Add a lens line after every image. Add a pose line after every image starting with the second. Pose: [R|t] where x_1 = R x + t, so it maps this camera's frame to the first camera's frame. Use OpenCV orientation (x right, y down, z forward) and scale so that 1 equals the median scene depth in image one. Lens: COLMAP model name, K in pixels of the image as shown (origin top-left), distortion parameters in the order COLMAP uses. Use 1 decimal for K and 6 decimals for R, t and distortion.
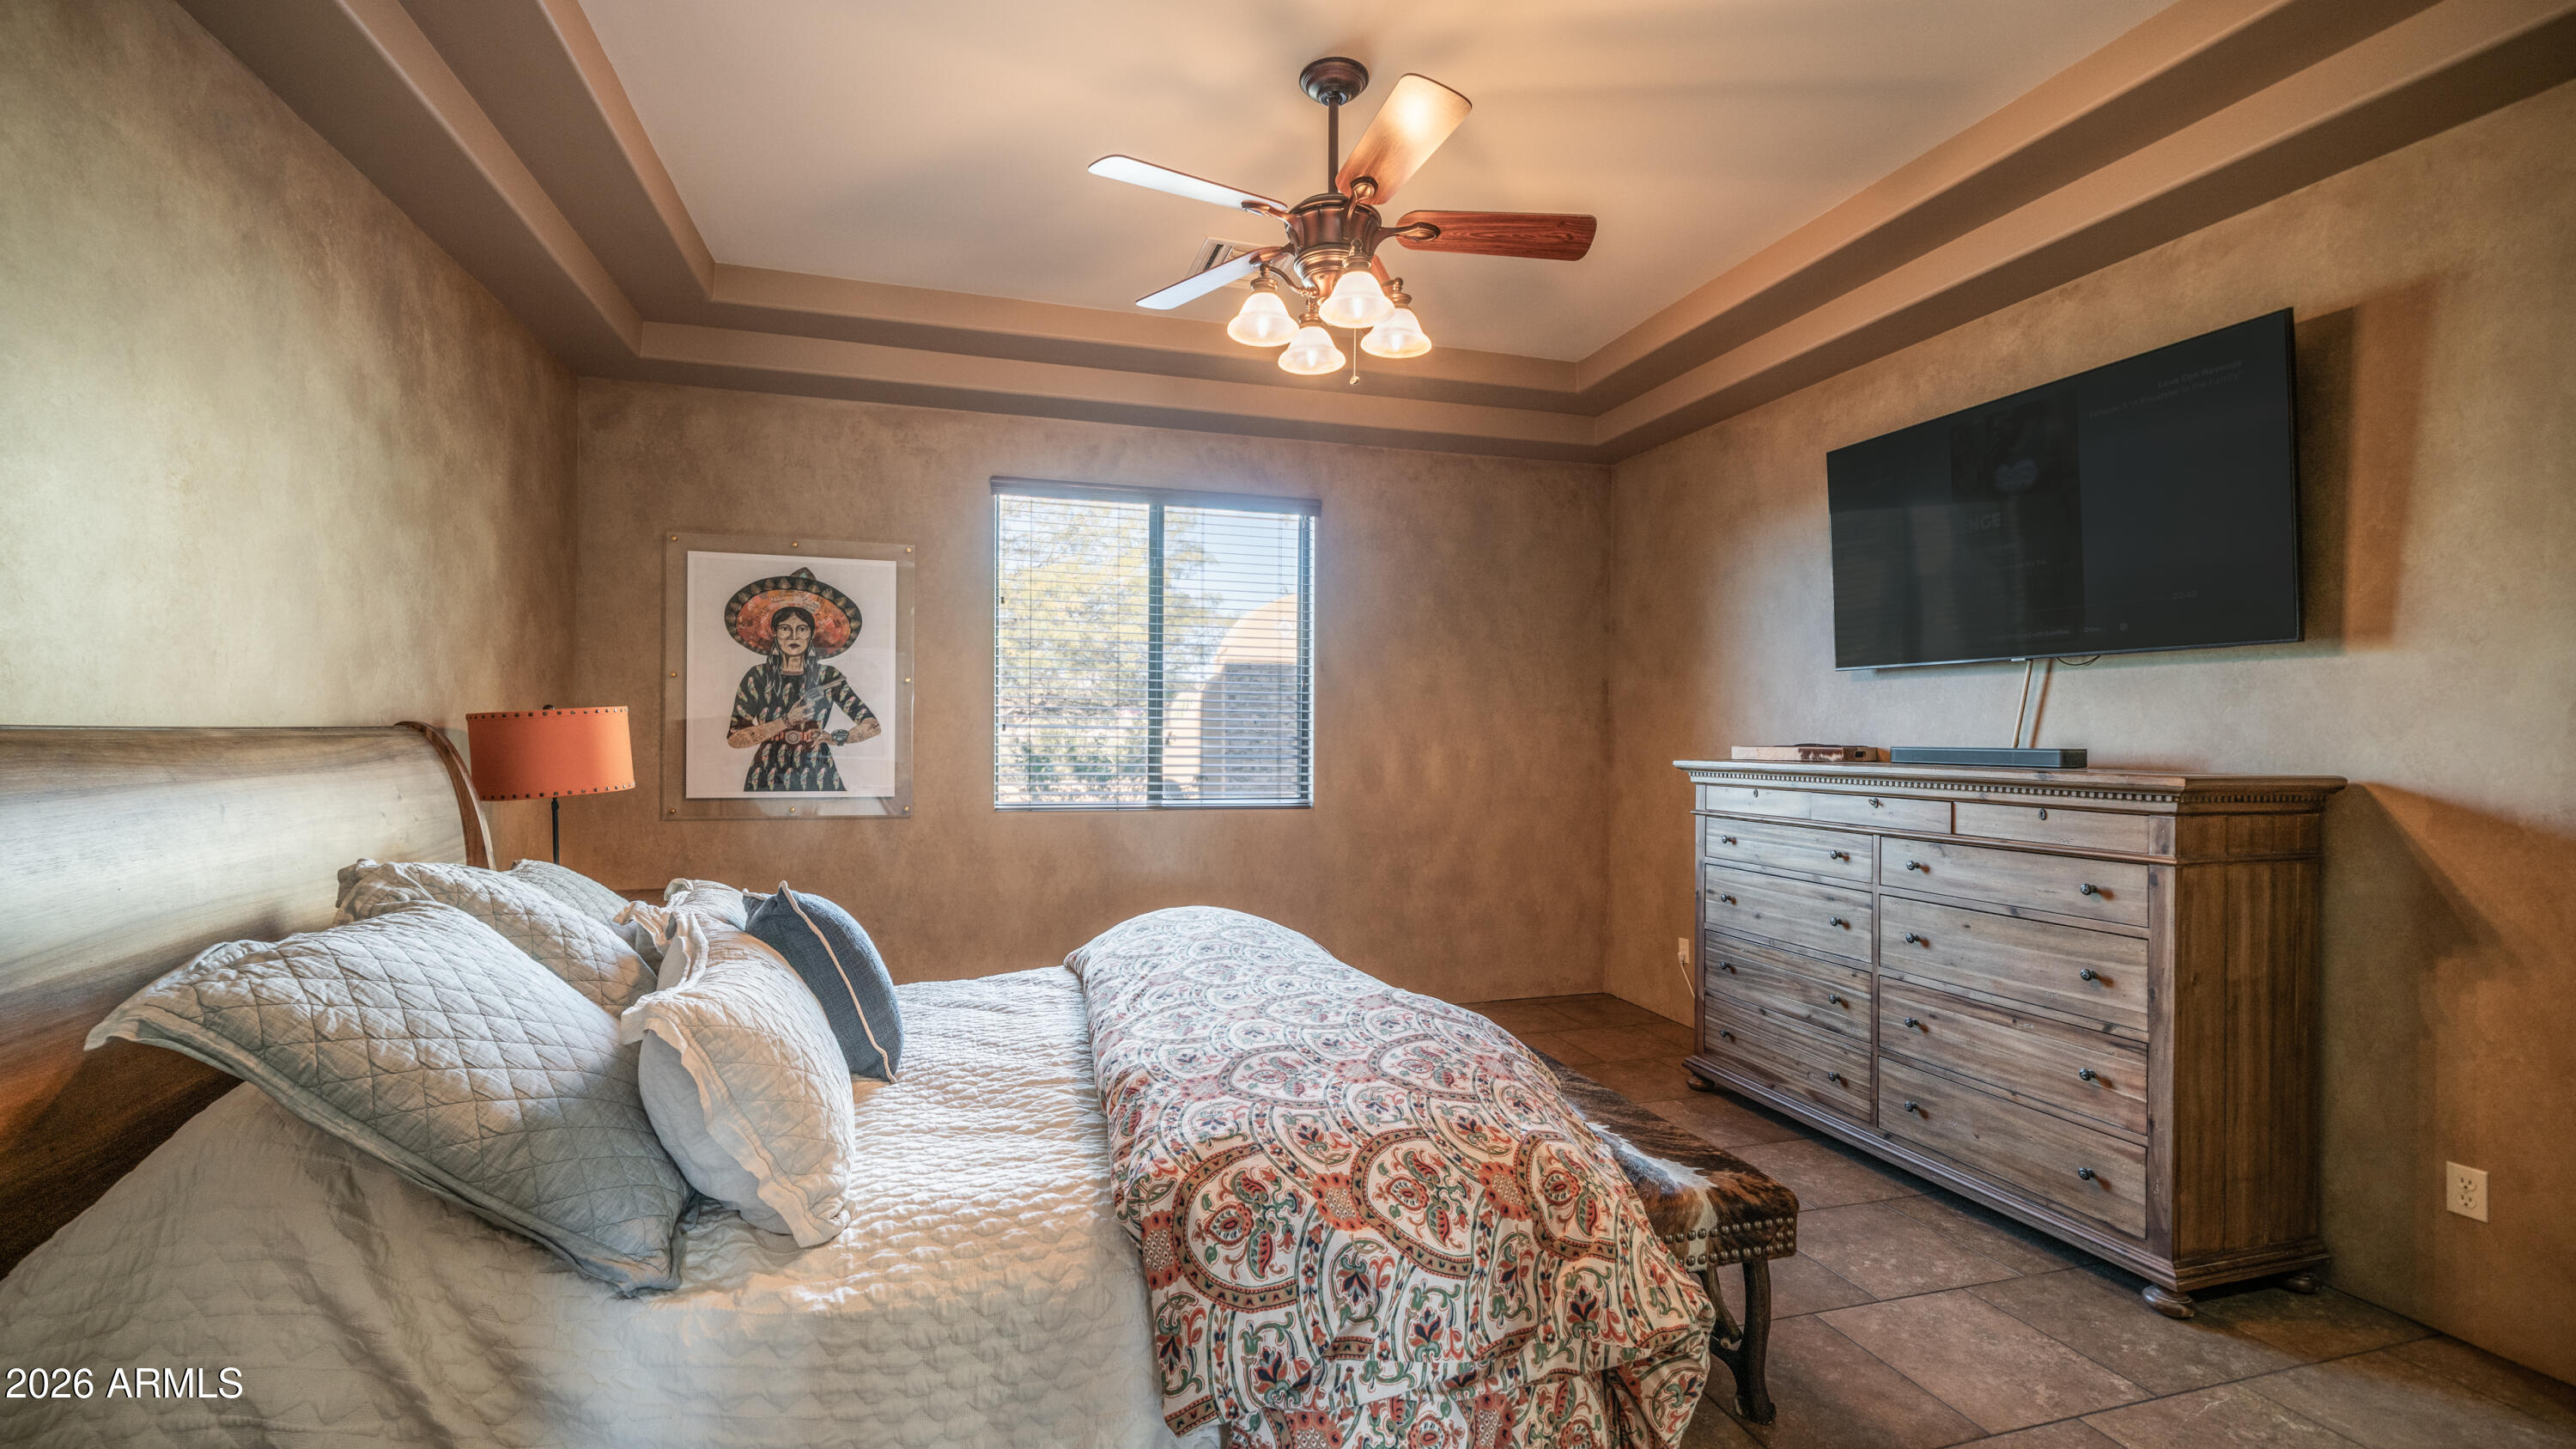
lens RADIAL K [[1060.3, 0, 1288.3], [0, 1060.3, 721.0], [0, 0, 1]] dist [0.000808, 0.000031]
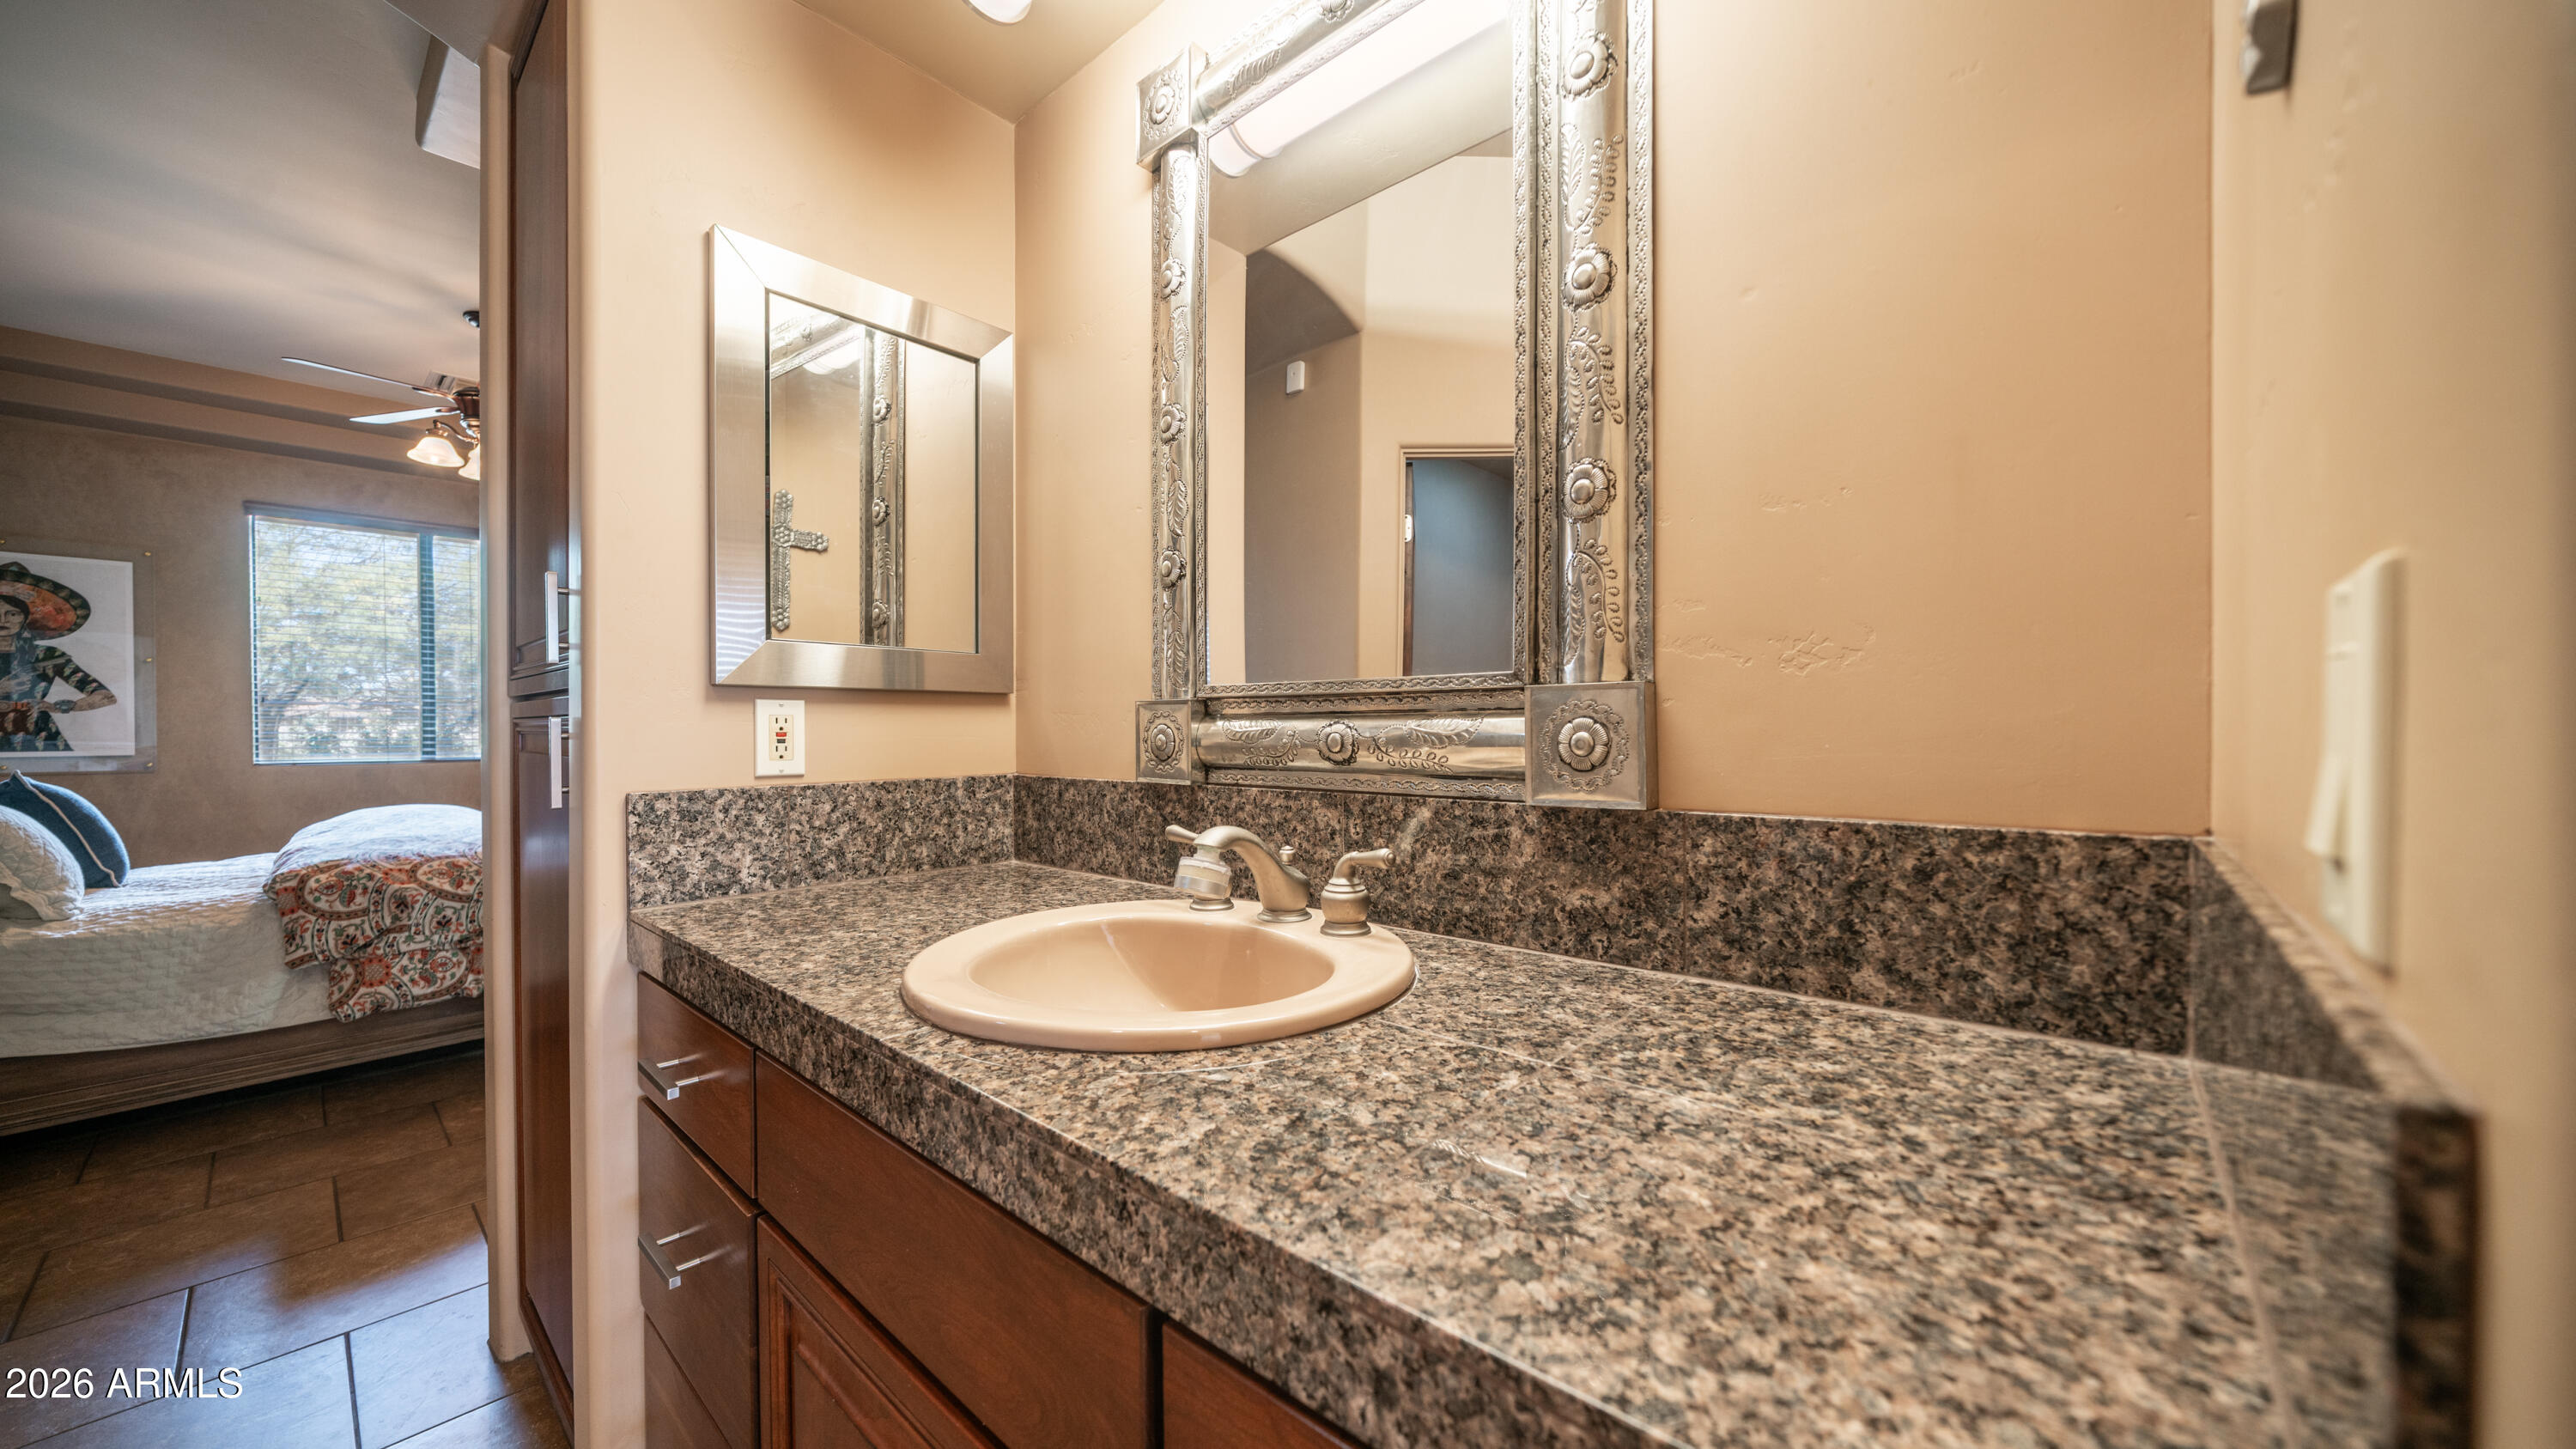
lens RADIAL K [[908.7, 0, 1281.7], [0, 908.7, 736.9], [0, 0, 1]] dist [-0.006176, 0.001084]
pose [[0.860674, -0.012770, 0.508996, 0.269784], [0.005919, 0.999869, 0.015076, 0.047523], [-0.509122, -0.009963, 0.860637, -0.644317]]
